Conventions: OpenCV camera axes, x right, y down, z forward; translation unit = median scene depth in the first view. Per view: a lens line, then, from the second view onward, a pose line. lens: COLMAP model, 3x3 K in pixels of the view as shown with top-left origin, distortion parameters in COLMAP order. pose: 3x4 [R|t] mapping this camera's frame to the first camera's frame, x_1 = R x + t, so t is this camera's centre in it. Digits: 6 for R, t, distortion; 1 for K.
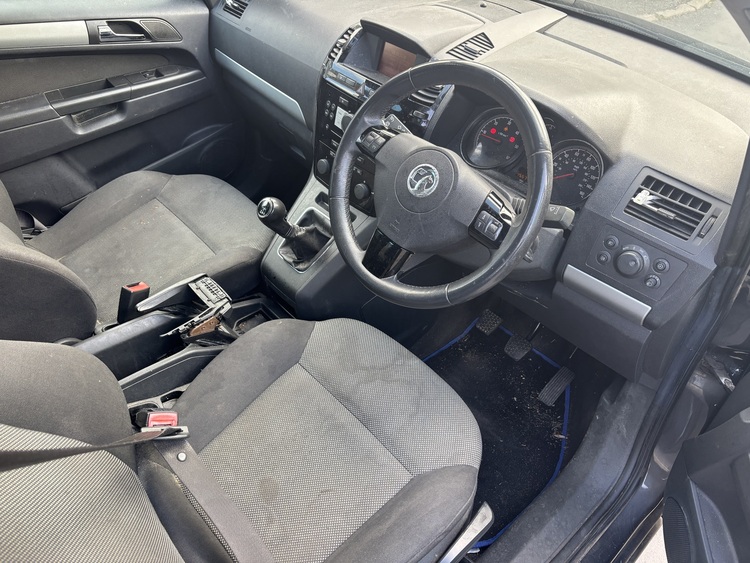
lens RADIAL K [[569.4, 0, 377.2], [0, 569.4, 281.8], [0, 0, 1]] dist [0.012124, -0.001121]
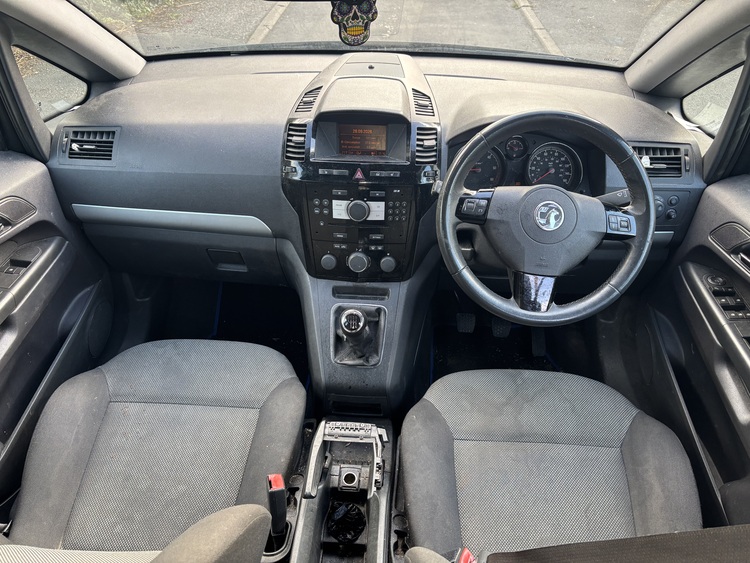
lens RADIAL K [[569.4, 0, 377.2], [0, 569.4, 281.8], [0, 0, 1]] dist [0.012124, -0.001121]
pose [[0.722338, -0.463863, 0.512892, -0.570561], [0.486045, 0.868123, 0.100610, -0.242362], [-0.491923, 0.176614, 0.852537, 0.151876]]
